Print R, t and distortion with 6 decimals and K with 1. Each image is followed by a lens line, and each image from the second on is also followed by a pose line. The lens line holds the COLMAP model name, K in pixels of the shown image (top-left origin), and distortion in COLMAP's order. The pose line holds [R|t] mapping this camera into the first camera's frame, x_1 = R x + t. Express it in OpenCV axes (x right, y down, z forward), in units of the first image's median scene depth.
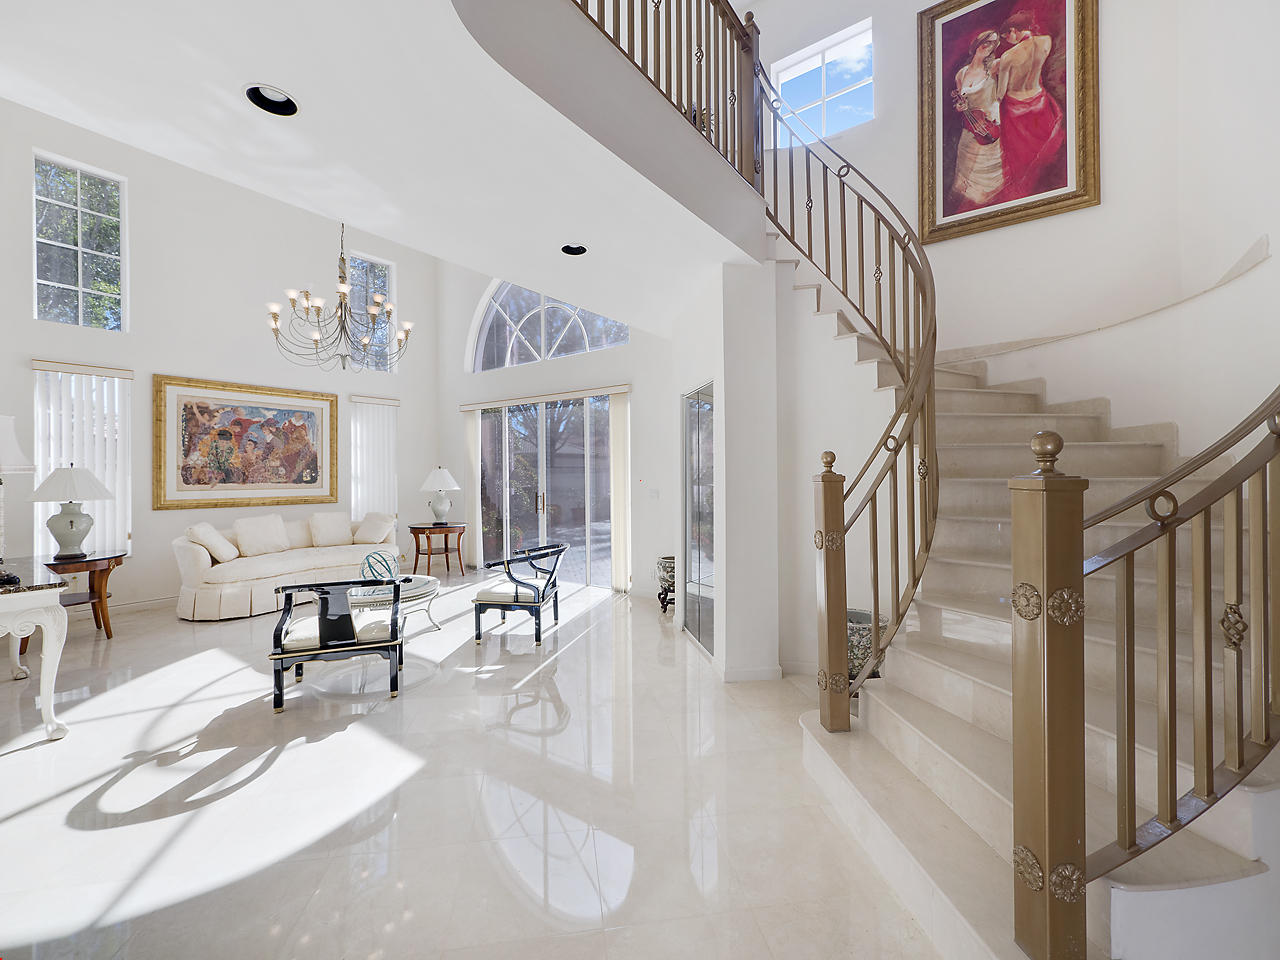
lens RADIAL K [[548.3, 0, 639.8], [0, 548.3, 473.6], [0, 0, 1]] dist [0.014161, 0.000217]
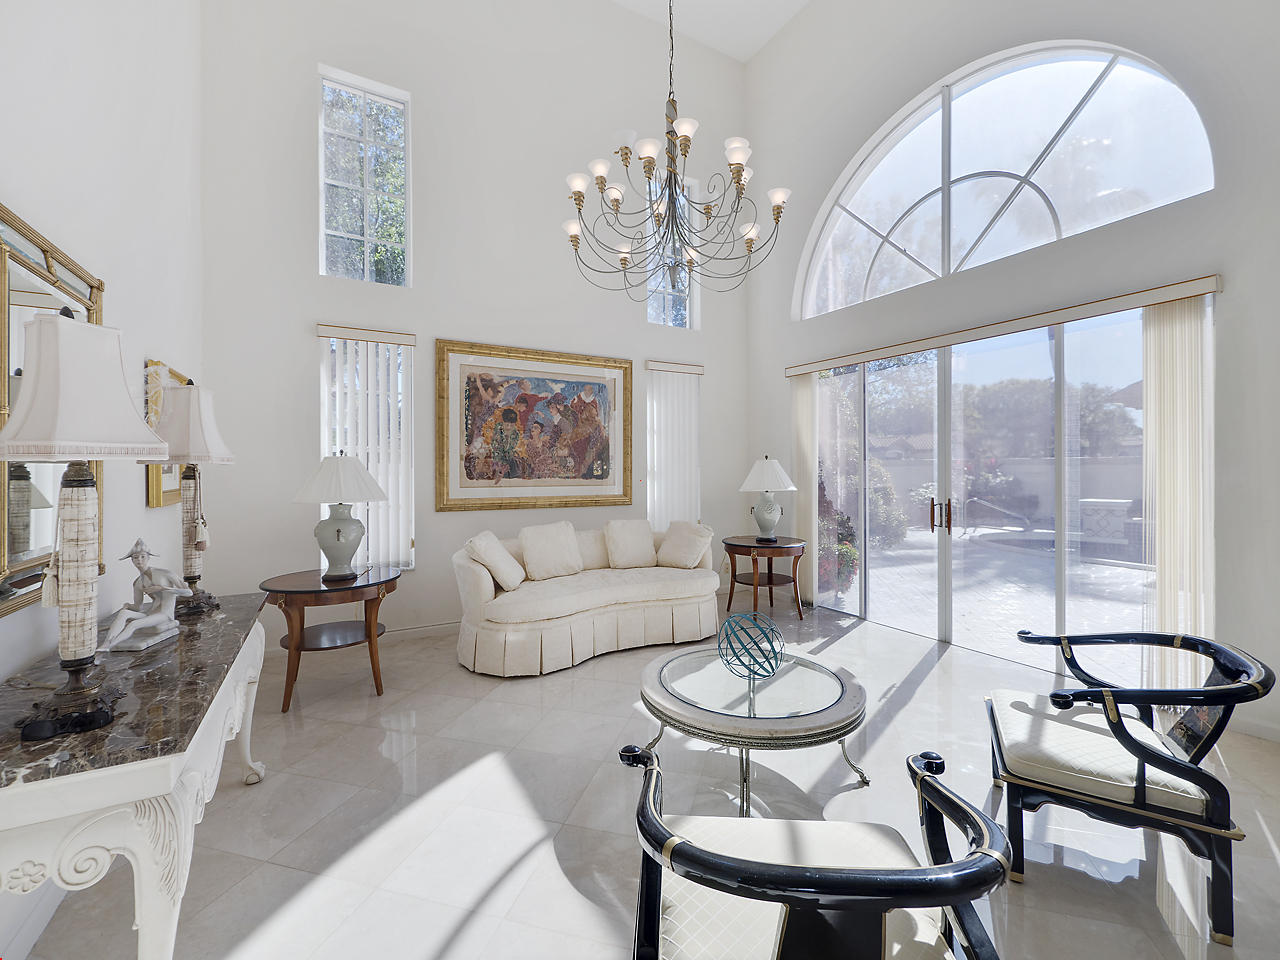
lens RADIAL K [[548.3, 0, 640.8], [0, 548.3, 471.6], [0, 0, 1]] dist [0.014161, 0.000217]
pose [[0.917902, 0.004597, -0.396780, -0.278797], [-0.001944, 0.999973, 0.007088, 0.002580], [0.396802, -0.005735, 0.917886, 0.369958]]
